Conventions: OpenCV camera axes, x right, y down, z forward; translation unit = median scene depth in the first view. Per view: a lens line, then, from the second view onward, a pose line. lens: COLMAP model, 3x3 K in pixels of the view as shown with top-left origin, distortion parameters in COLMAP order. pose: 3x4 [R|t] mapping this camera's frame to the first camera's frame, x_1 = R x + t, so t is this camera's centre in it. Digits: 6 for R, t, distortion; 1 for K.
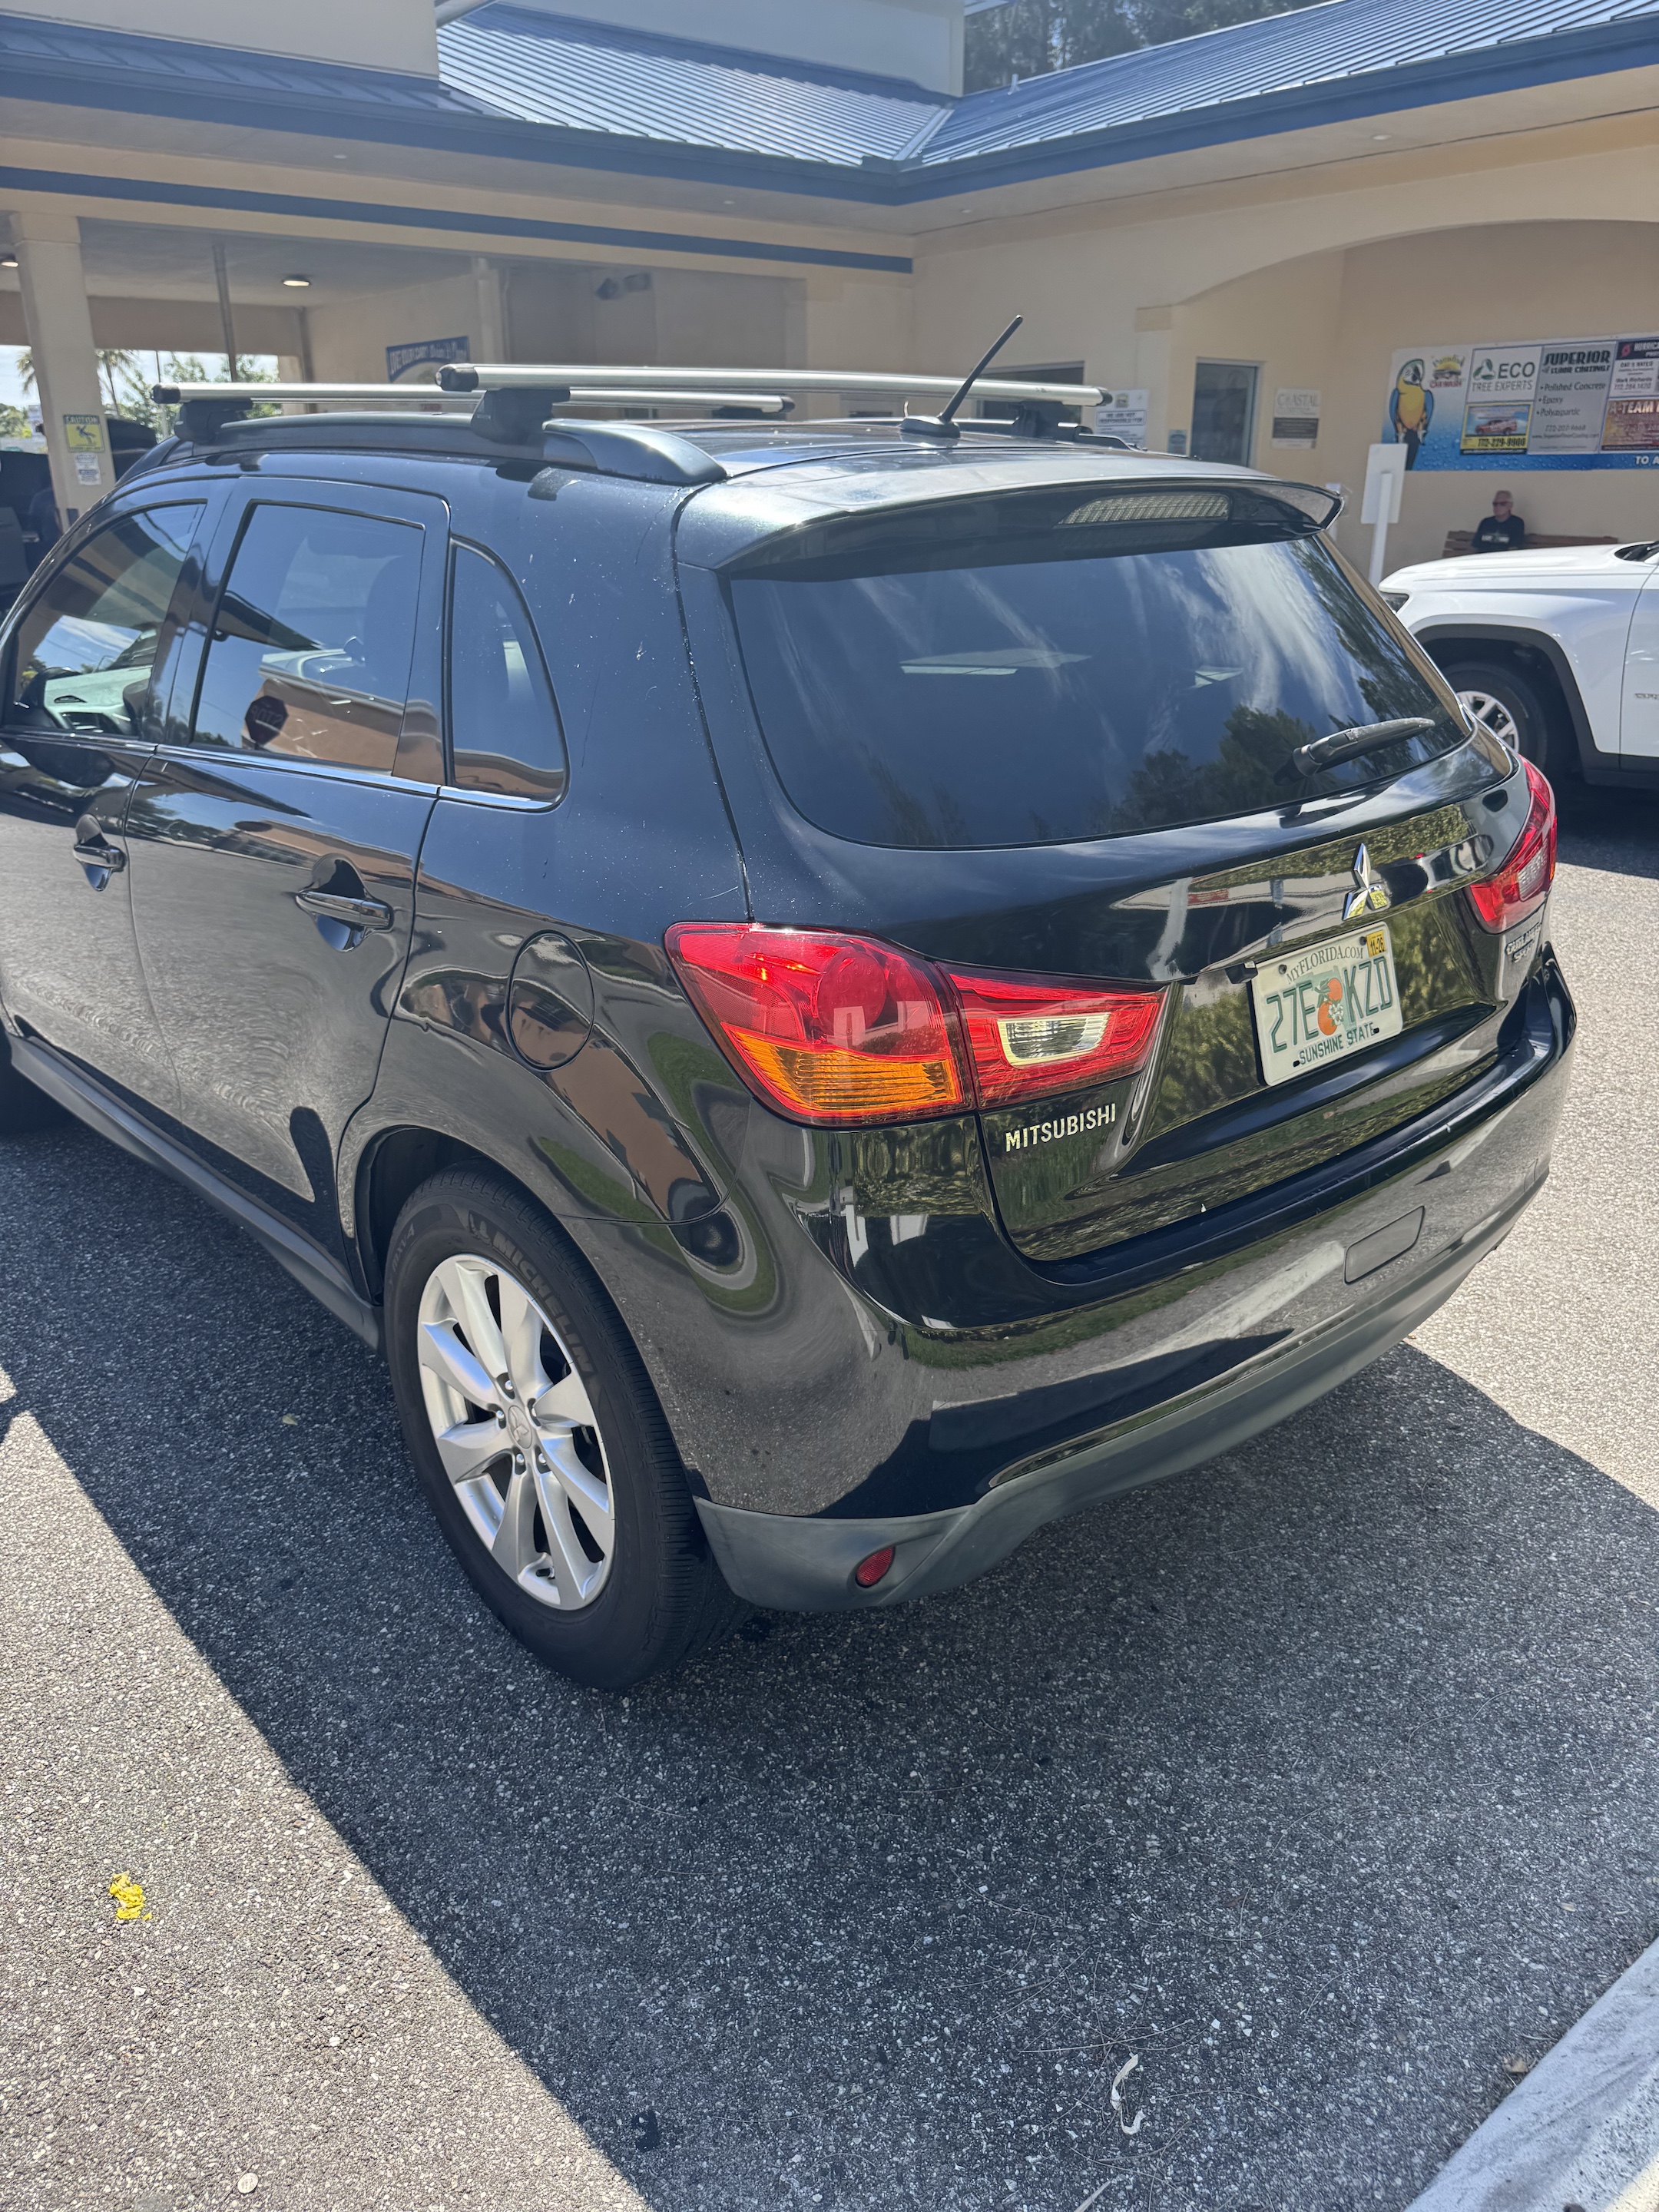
lens RADIAL K [[1552.1, 0, 831.0], [0, 1552.1, 1110.7], [0, 0, 1]] dist [0.000990, 0.000012]
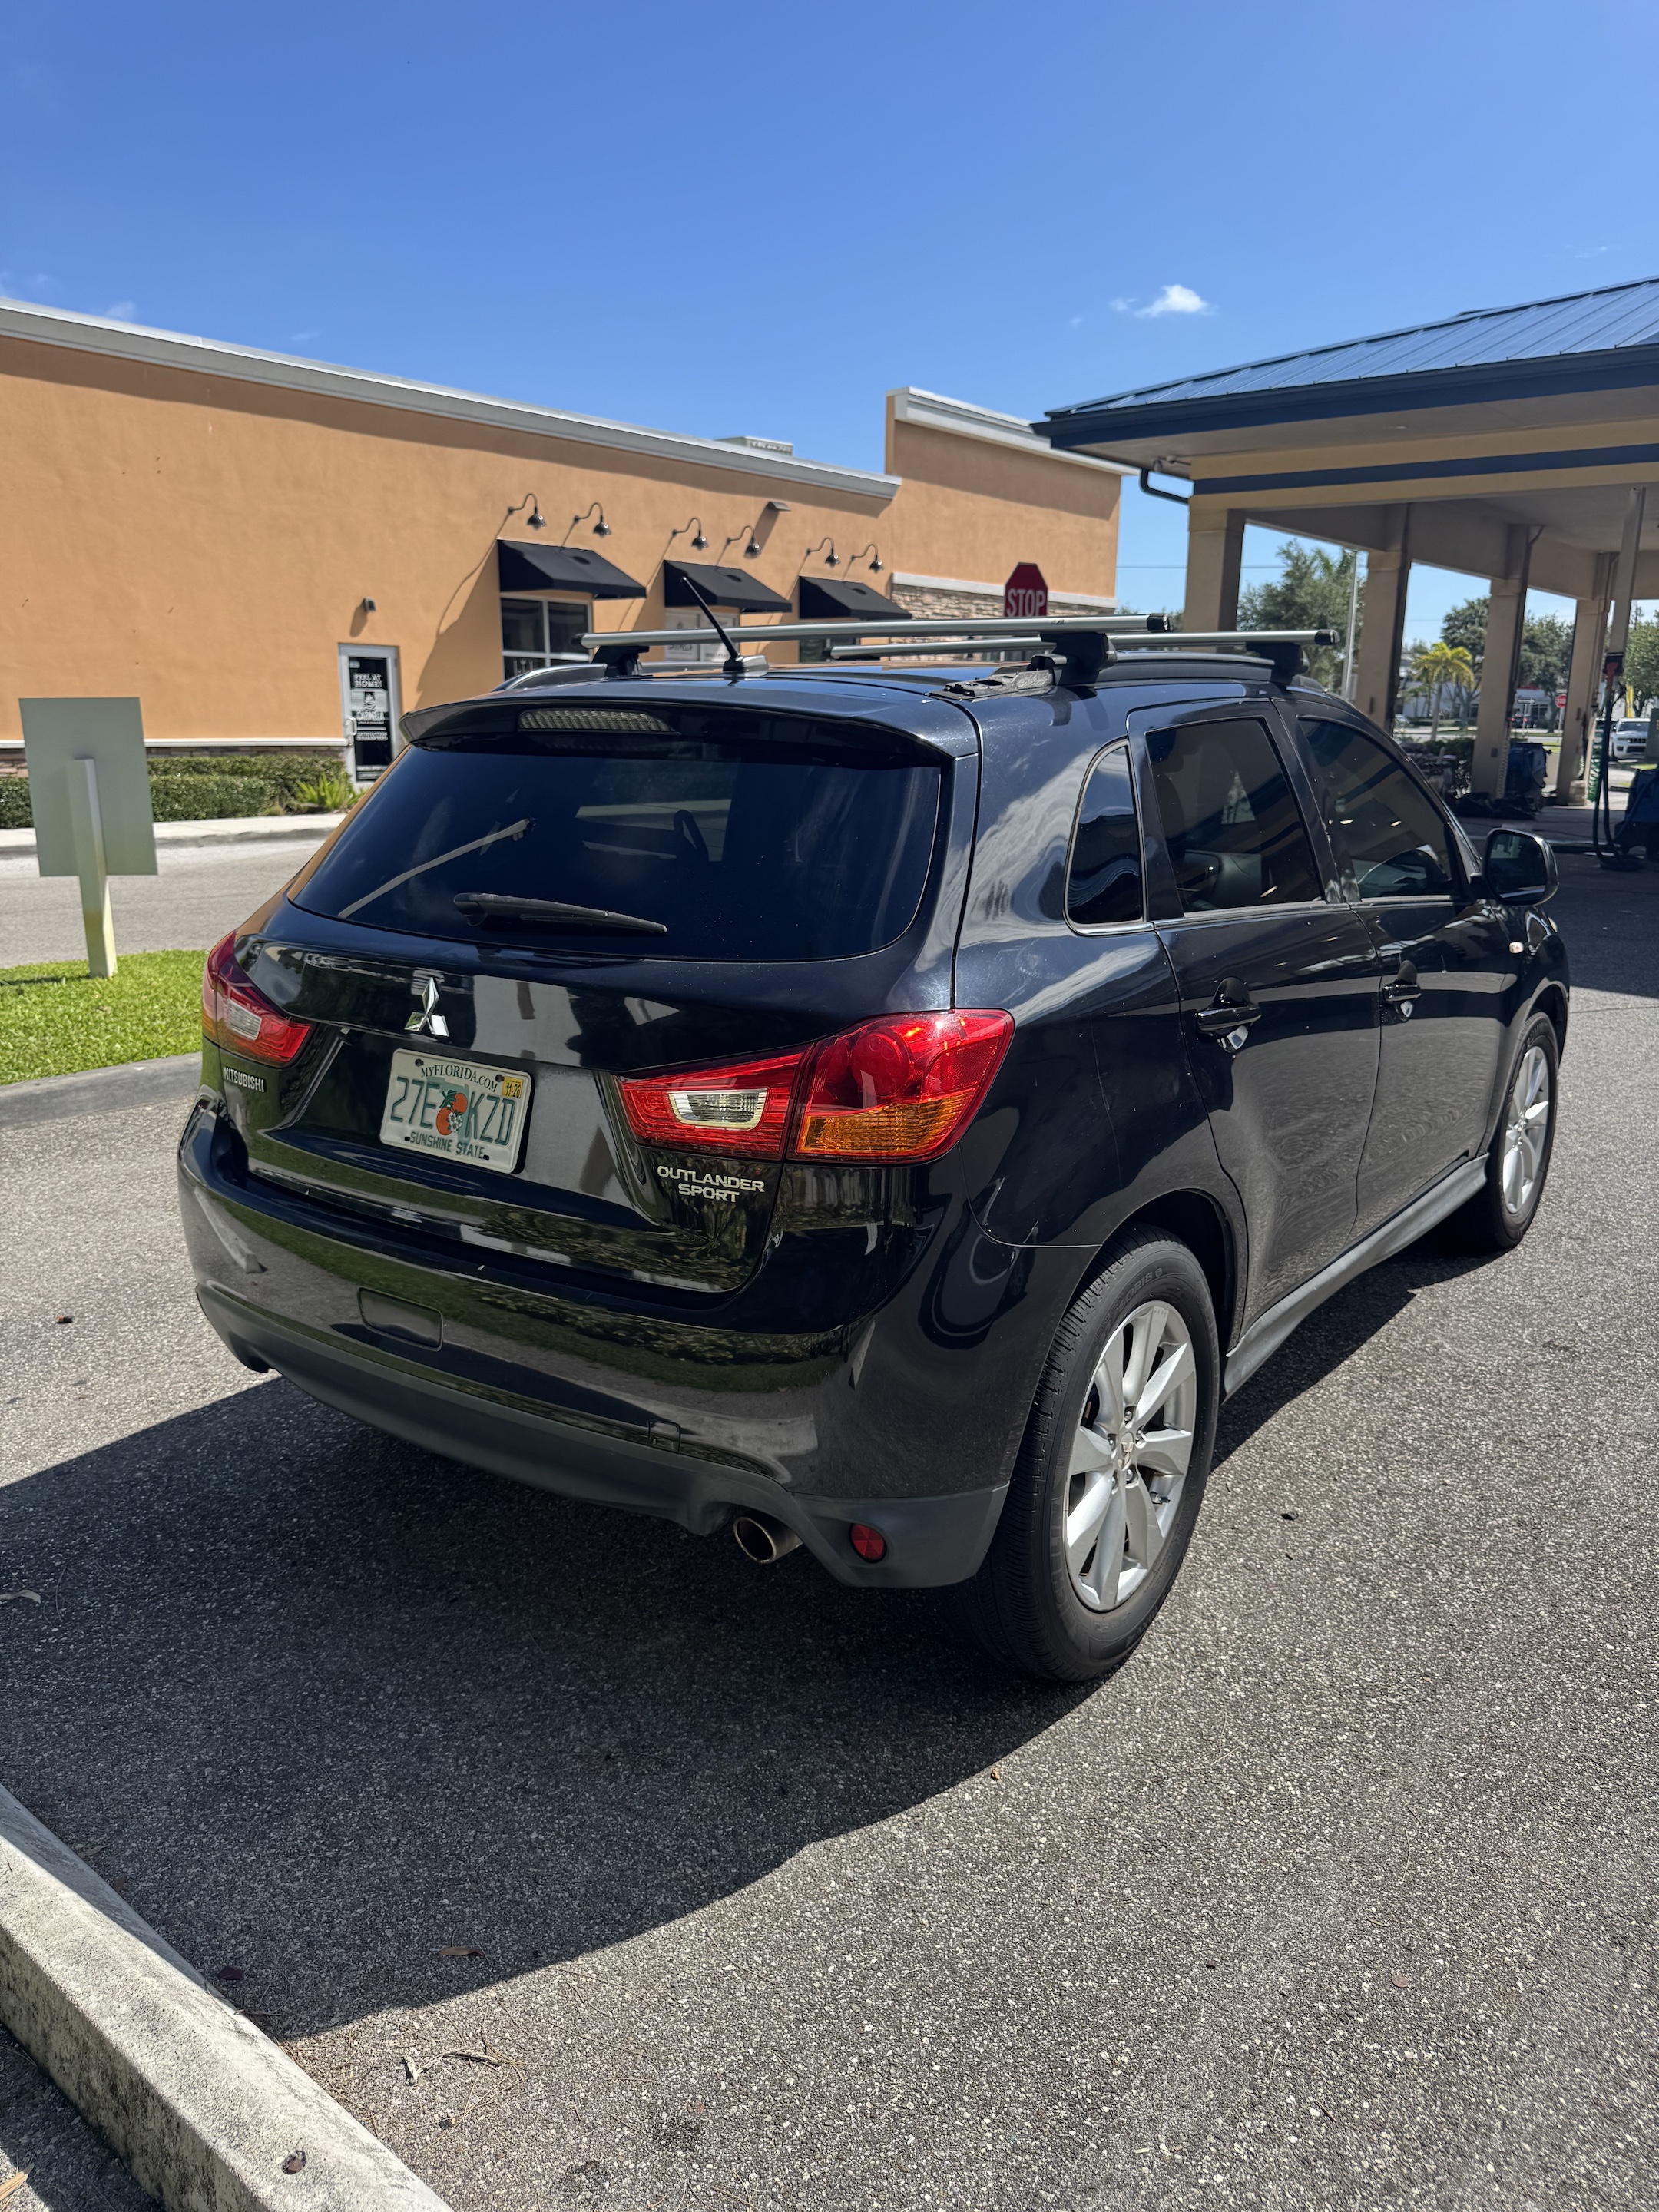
lens RADIAL K [[1552.1, 0, 831.2], [0, 1552.1, 1101.7], [0, 0, 1]] dist [0.000990, 0.000012]
pose [[0.240356, 0.246966, -0.938742, 1.516732], [-0.385965, 0.911671, 0.141021, -0.357979], [0.890651, 0.328426, 0.314446, 0.882499]]
